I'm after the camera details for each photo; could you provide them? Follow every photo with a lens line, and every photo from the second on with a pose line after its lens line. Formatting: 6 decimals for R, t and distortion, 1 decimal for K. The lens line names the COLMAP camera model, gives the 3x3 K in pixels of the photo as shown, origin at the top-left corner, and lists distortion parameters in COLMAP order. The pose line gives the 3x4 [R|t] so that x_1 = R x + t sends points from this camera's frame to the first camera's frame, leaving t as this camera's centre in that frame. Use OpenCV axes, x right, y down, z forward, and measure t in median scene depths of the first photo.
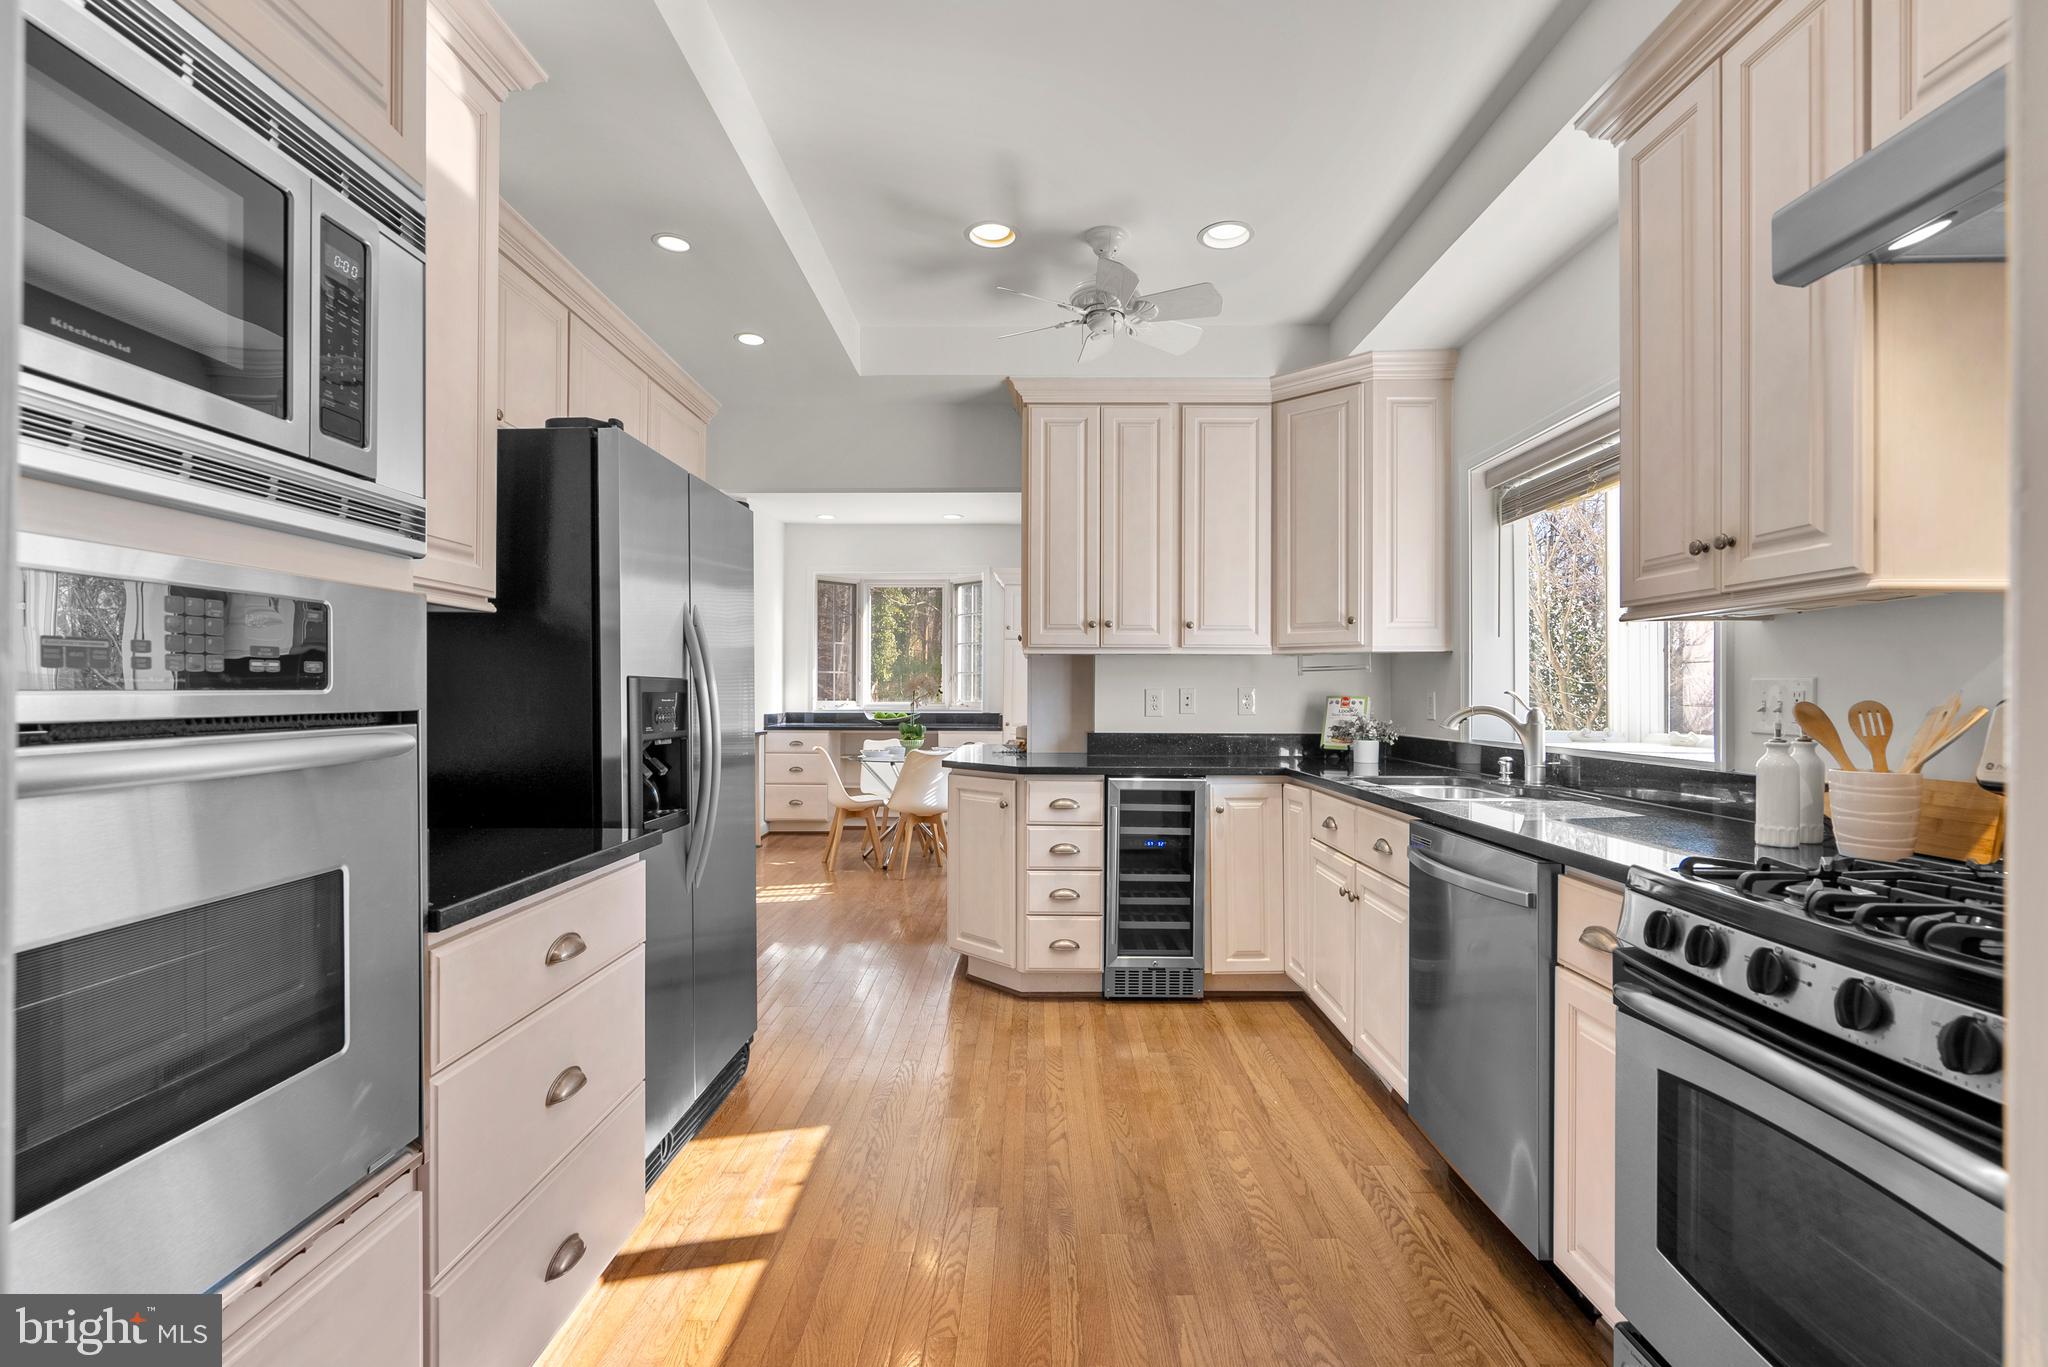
lens RADIAL K [[936.4, 0, 1026.8], [0, 936.4, 692.4], [0, 0, 1]] dist [-0.000985, 0.001218]
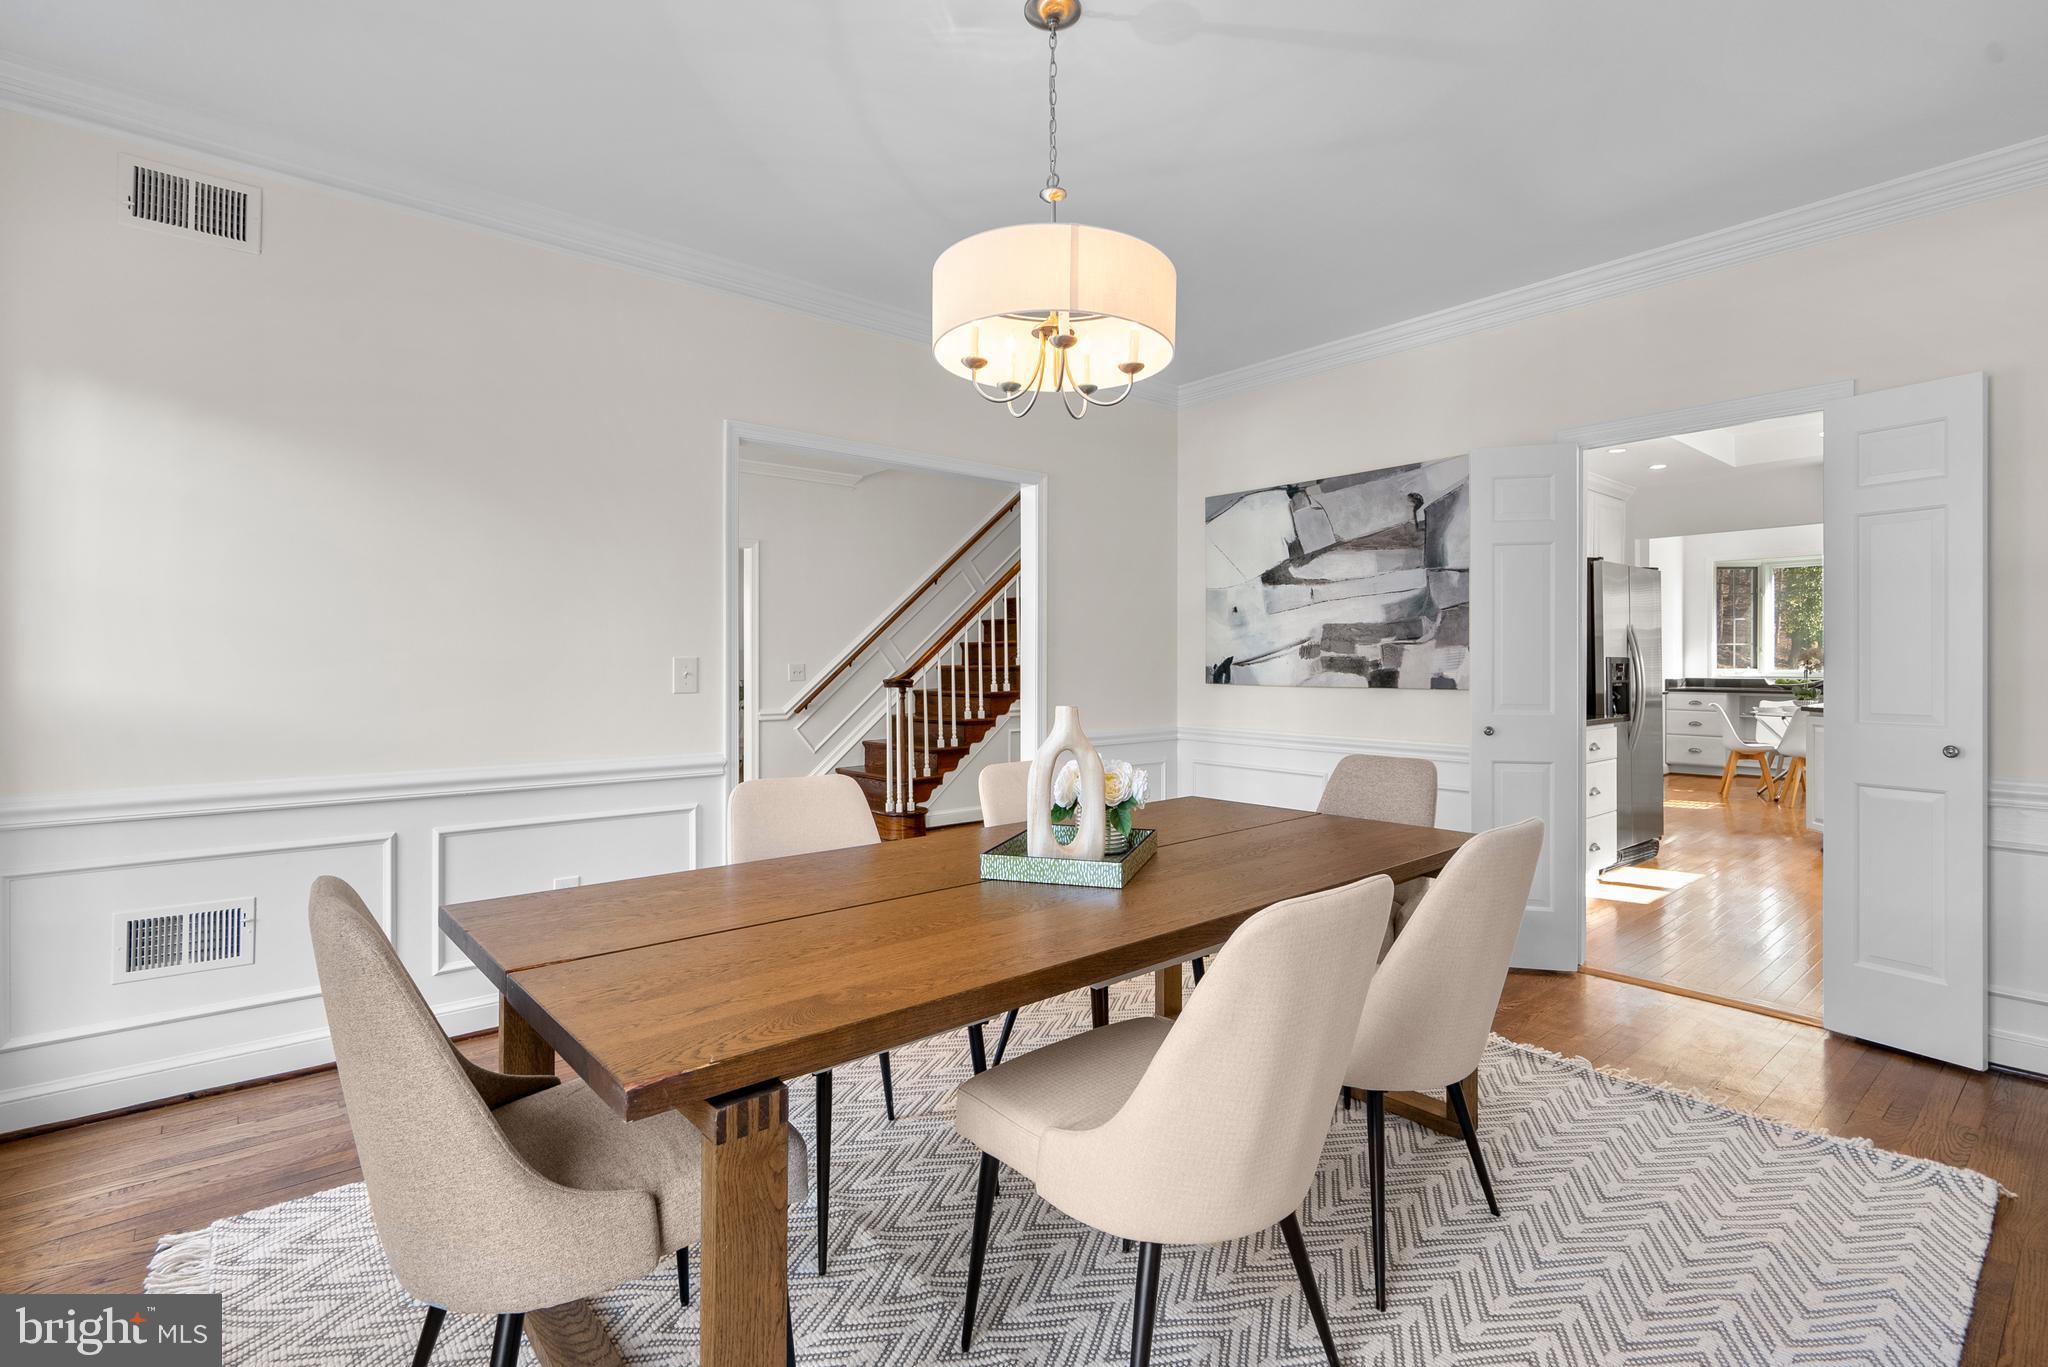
lens RADIAL K [[936.4, 0, 1042.5], [0, 936.4, 655.7], [0, 0, 1]] dist [-0.000985, 0.001218]
pose [[0.655250, -0.002836, -0.755407, 0.123066], [0.000261, 0.999994, -0.003528, -0.003608], [0.755412, 0.002115, 0.655247, -0.461999]]
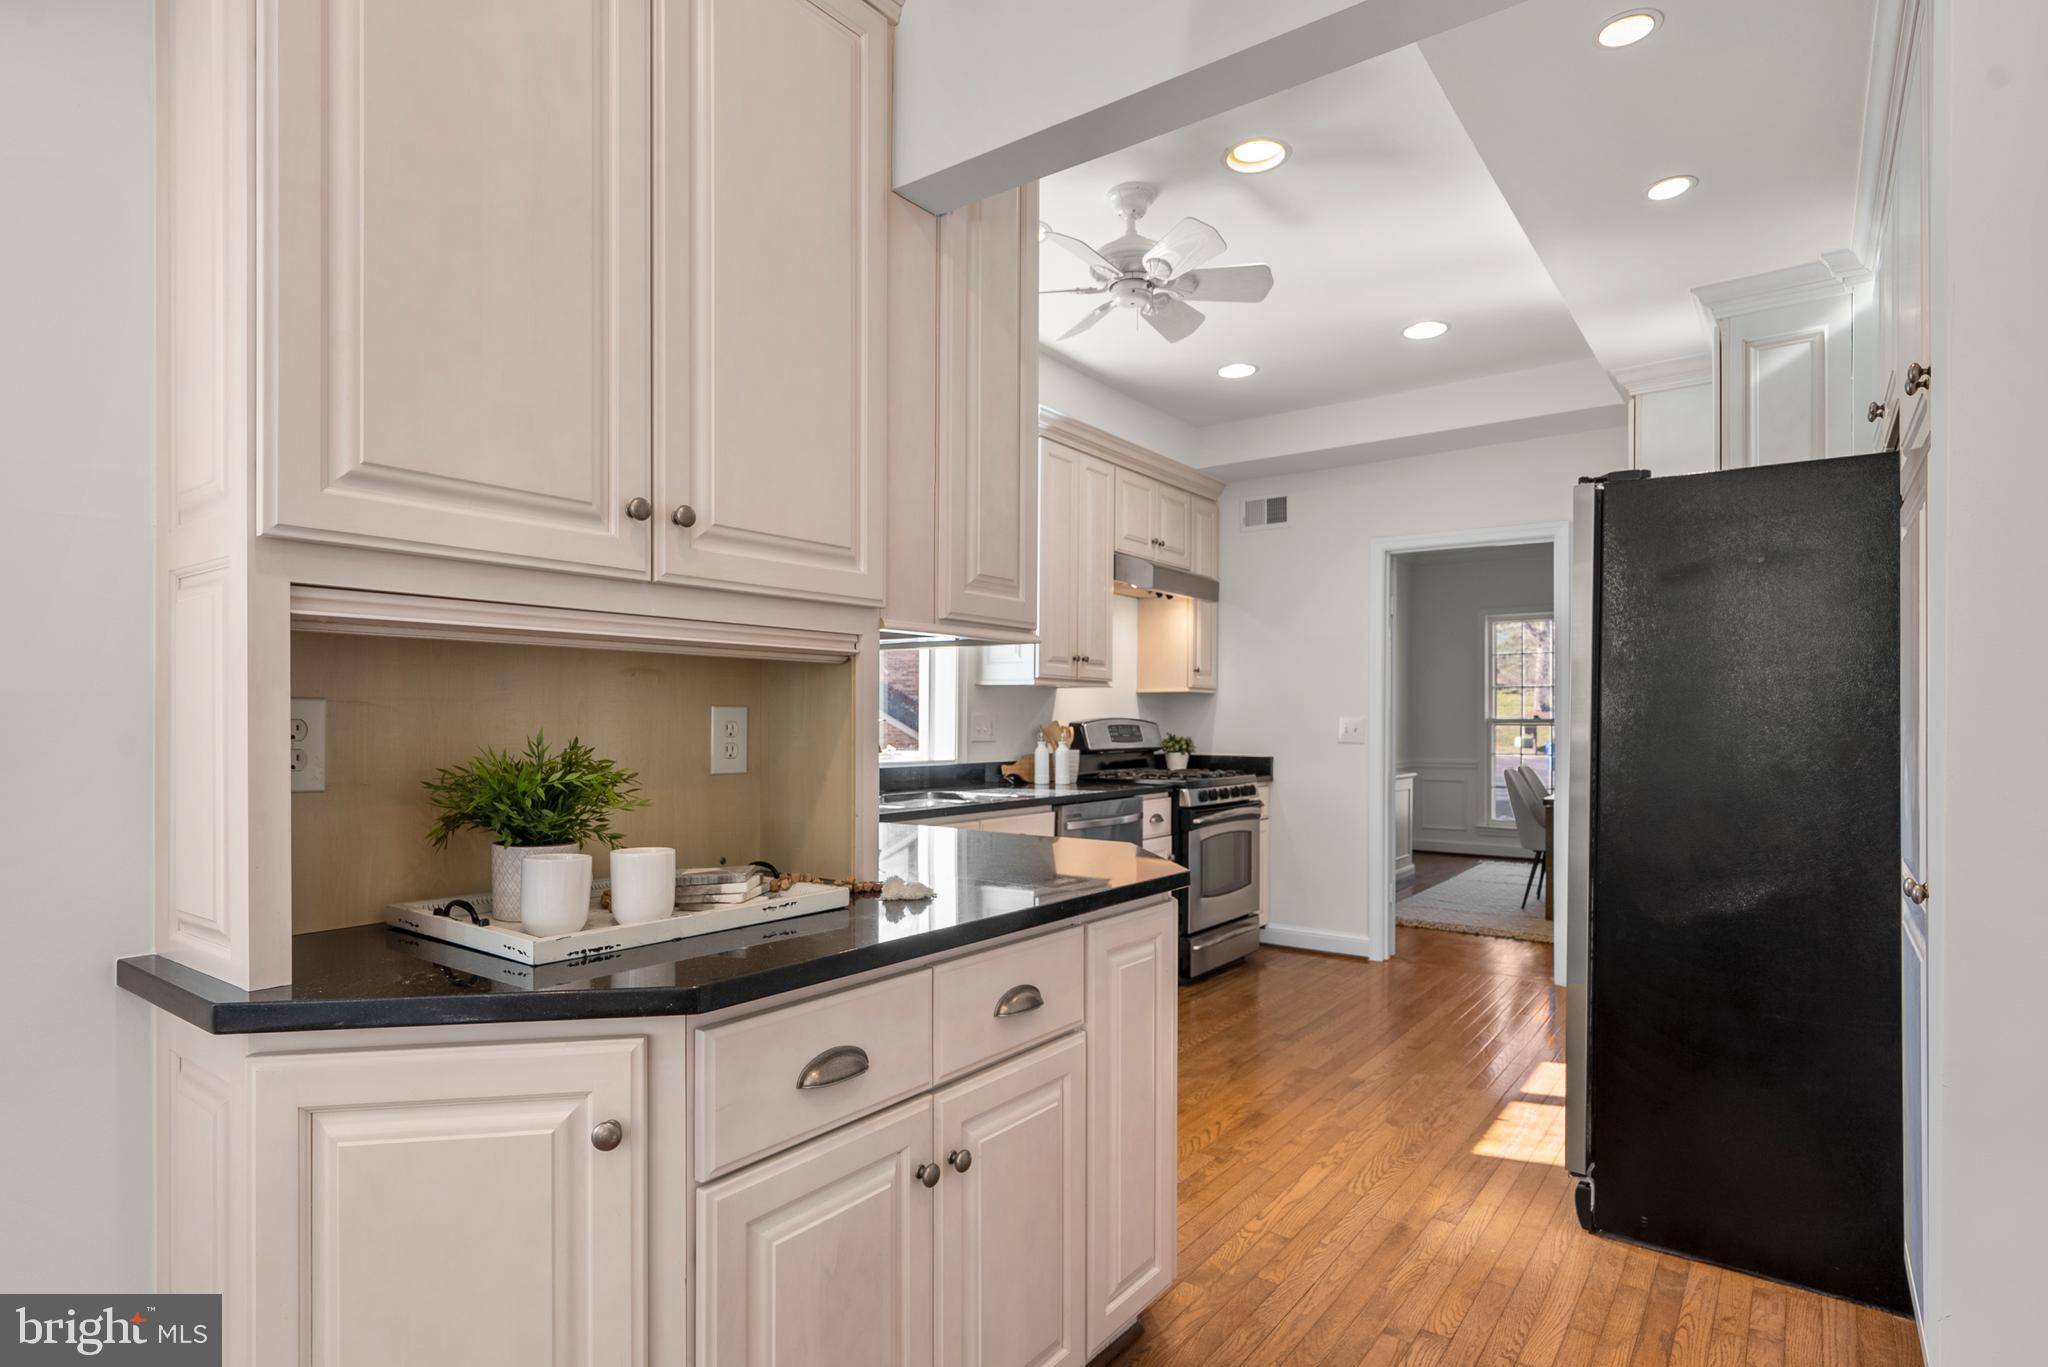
lens RADIAL K [[1036.8, 0, 1050.8], [0, 1036.8, 715.6], [0, 0, 1]] dist [-0.018417, -0.000039]
pose [[-0.816303, -0.003869, 0.577611, -0.160792], [-0.006865, 0.999972, -0.003004, -0.001152], [-0.577583, -0.006417, -0.816306, 0.717208]]
